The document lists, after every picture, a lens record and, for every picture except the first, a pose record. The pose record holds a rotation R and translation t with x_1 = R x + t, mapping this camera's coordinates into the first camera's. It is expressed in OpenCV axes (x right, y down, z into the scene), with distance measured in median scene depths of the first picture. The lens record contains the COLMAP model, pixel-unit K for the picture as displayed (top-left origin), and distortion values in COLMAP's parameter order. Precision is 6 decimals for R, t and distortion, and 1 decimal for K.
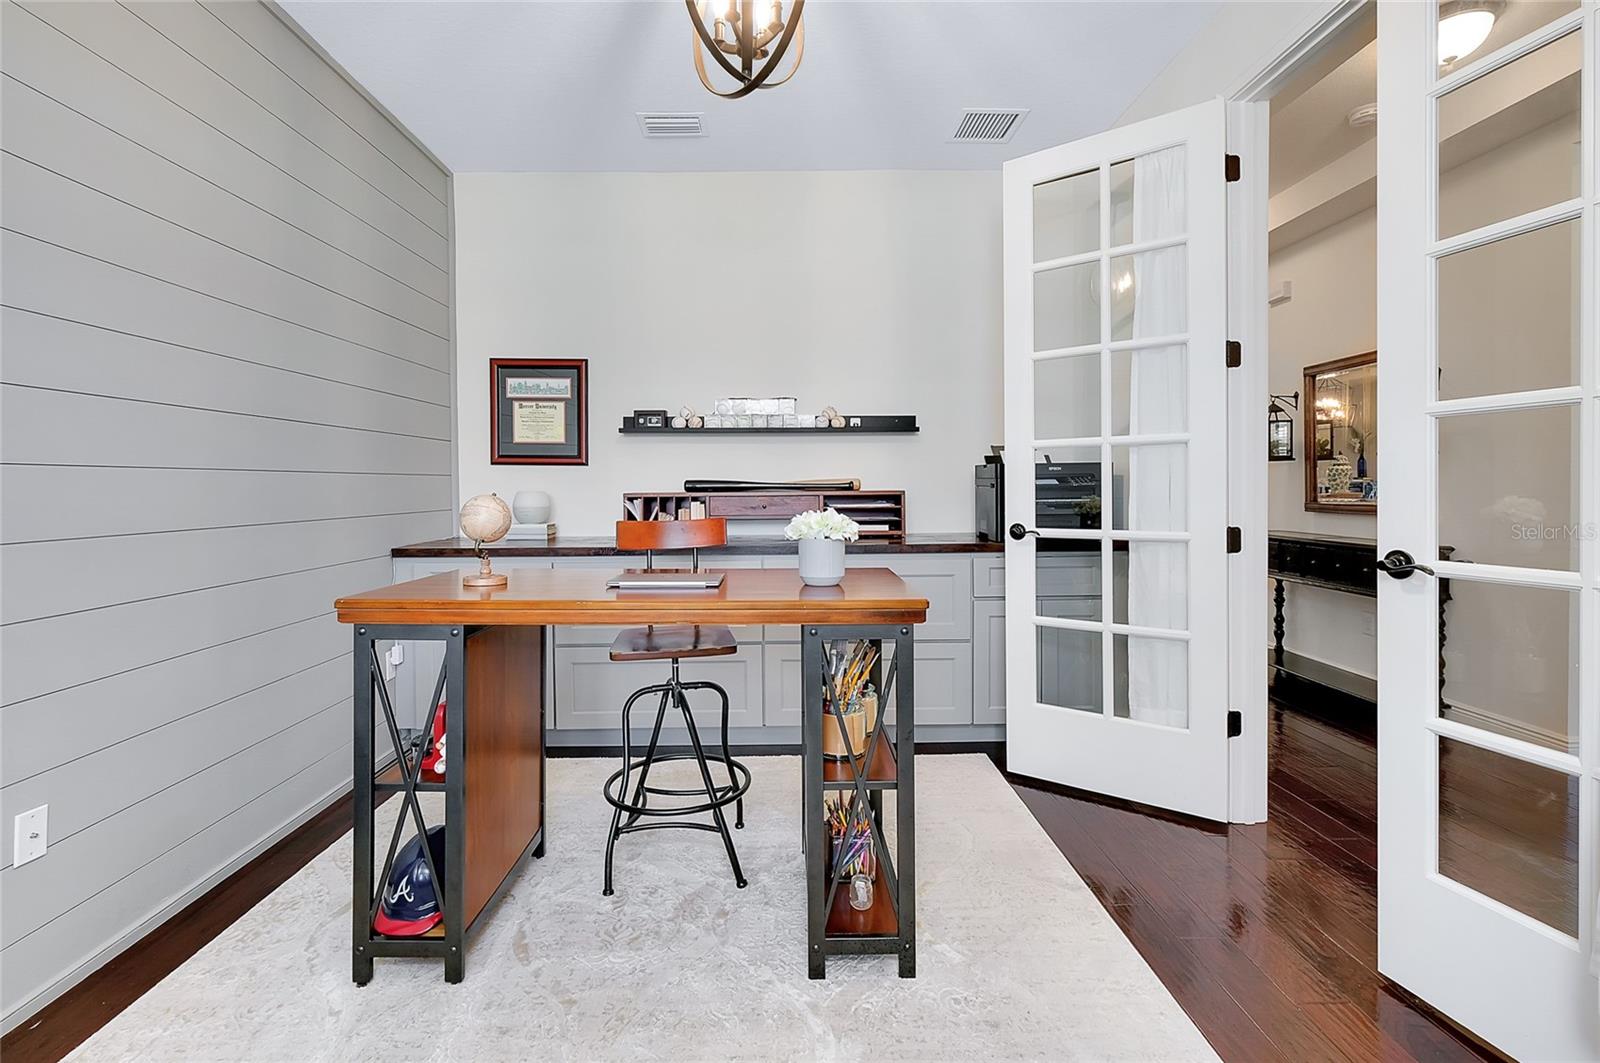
lens RADIAL K [[738.2, 0, 801.1], [0, 738.2, 496.3], [0, 0, 1]] dist [-0.000636, -0.000148]
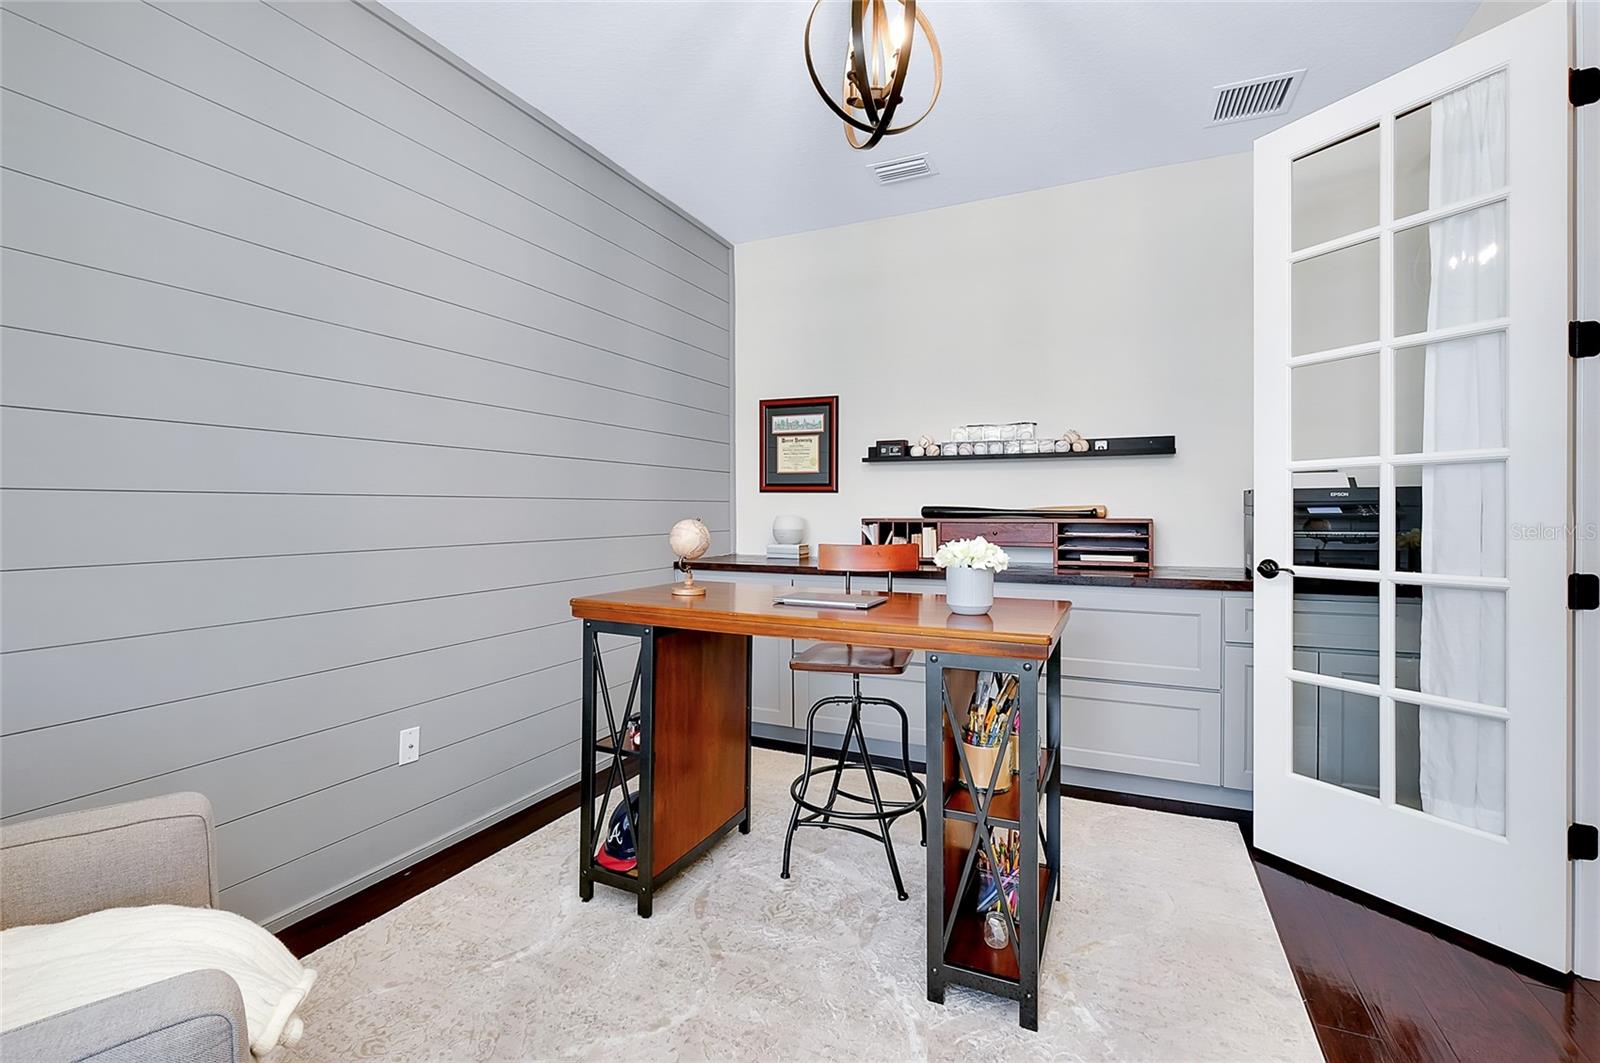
lens RADIAL K [[718.9, 0, 804.9], [0, 718.9, 518.0], [0, 0, 1]] dist [-0.000684, -0.000164]
pose [[0.903943, 0.010756, -0.427517, 0.166196], [-0.012004, 0.999928, -0.000226, -0.004255], [0.427484, 0.005336, 0.904007, 0.018027]]
